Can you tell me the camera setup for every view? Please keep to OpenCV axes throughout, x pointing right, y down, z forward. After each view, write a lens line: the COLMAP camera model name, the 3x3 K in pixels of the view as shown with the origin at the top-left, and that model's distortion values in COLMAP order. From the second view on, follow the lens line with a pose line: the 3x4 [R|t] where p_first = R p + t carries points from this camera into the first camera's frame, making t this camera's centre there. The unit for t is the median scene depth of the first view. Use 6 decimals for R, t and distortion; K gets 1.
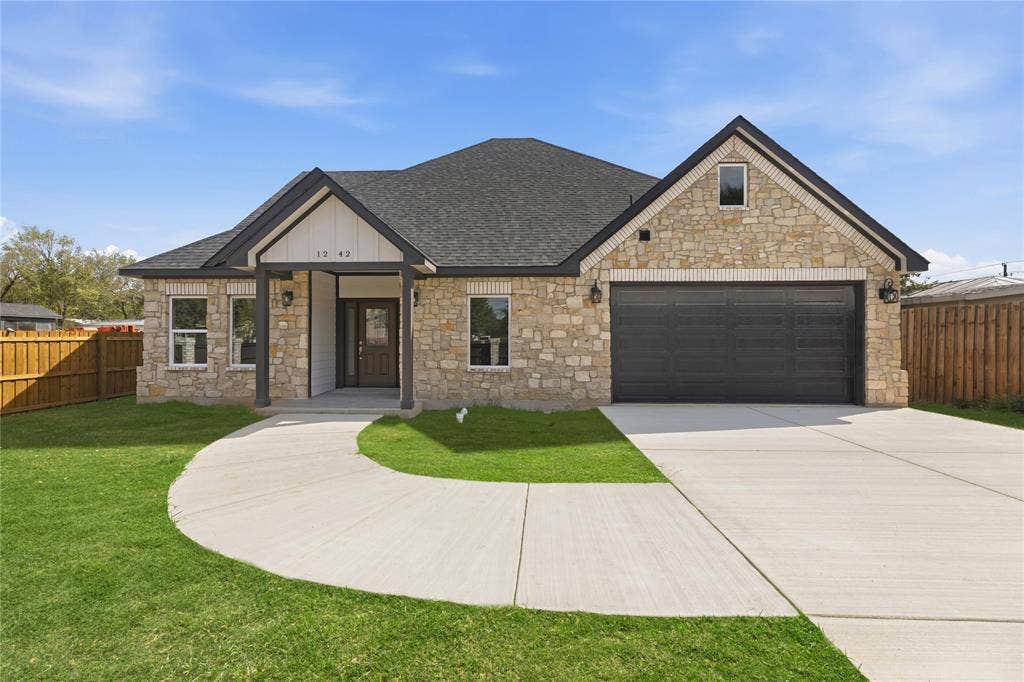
lens RADIAL K [[420.8, 0, 510.5], [0, 420.8, 336.0], [0, 0, 1]] dist [0.005490, -0.001998]
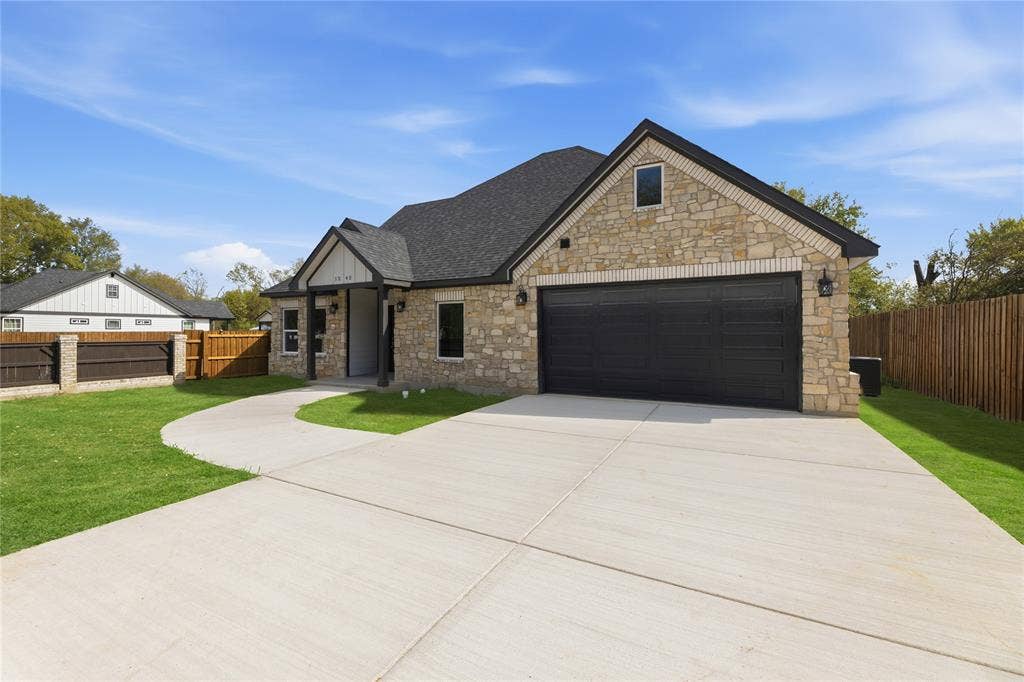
lens RADIAL K [[420.8, 0, 504.8], [0, 420.8, 334.9], [0, 0, 1]] dist [0.005490, -0.001998]
pose [[0.901703, 0.000404, -0.432356, 0.653625], [0.001645, 0.999989, 0.004364, -0.002344], [0.432353, -0.004646, 0.901692, -0.070628]]
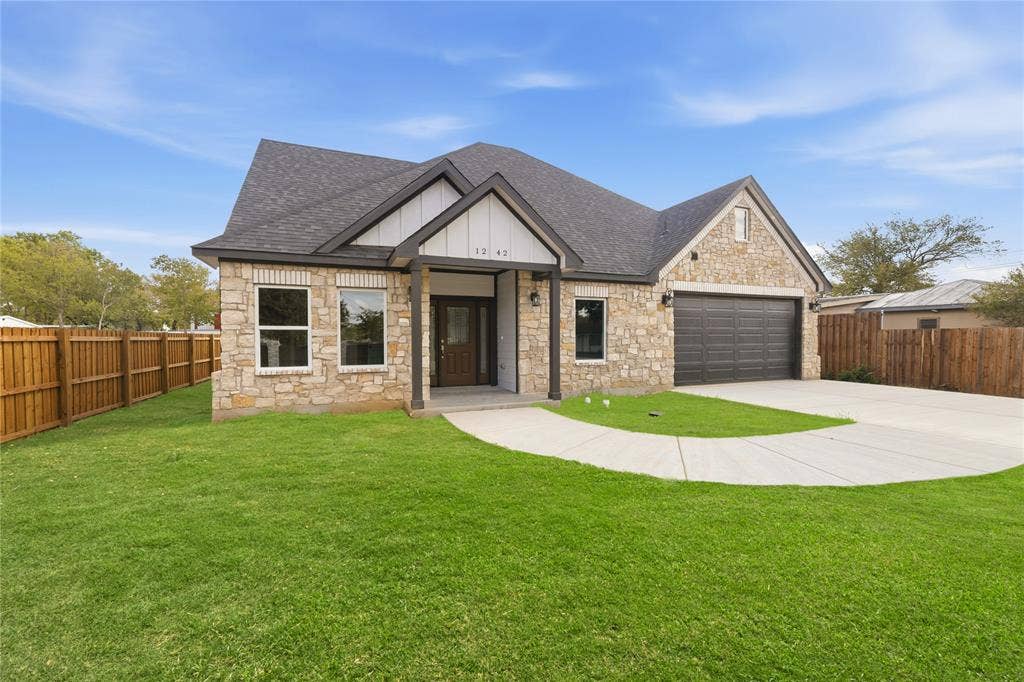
lens RADIAL K [[420.8, 0, 516.1], [0, 420.8, 343.9], [0, 0, 1]] dist [0.005490, -0.001998]
pose [[0.909752, -0.009768, 0.415036, -0.715144], [0.005118, 0.999911, 0.012315, 0.012618], [-0.415120, -0.009080, 0.909721, 0.049674]]
